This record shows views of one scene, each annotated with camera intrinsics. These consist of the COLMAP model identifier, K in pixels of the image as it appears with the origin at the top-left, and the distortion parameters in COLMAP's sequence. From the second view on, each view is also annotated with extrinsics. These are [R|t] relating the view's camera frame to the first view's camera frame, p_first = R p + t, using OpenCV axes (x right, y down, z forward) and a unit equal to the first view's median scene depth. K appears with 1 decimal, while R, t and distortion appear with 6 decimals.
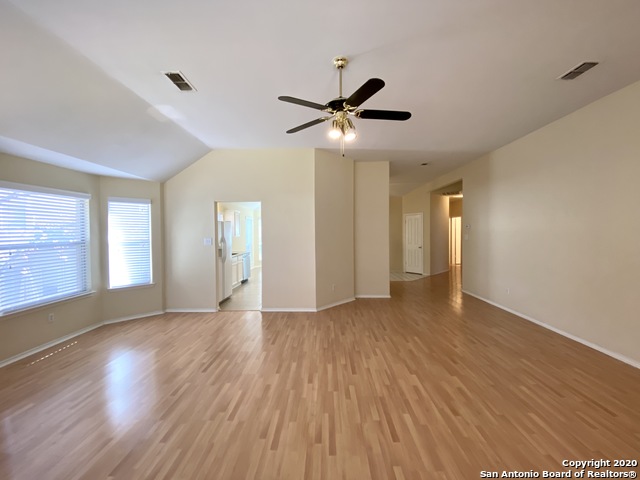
lens RADIAL K [[259.0, 0, 317.2], [0, 259.0, 236.2], [0, 0, 1]] dist [0.034295, -0.028561]
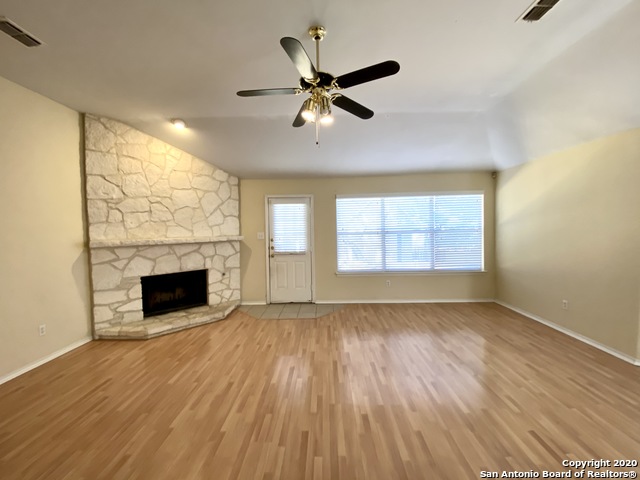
lens RADIAL K [[259.0, 0, 317.2], [0, 259.0, 236.2], [0, 0, 1]] dist [0.034295, -0.028561]
pose [[-0.999540, 0.029389, -0.007503, 0.103391], [0.028997, 0.998430, 0.047916, -0.023665], [0.008899, 0.047676, -0.998823, 1.701552]]
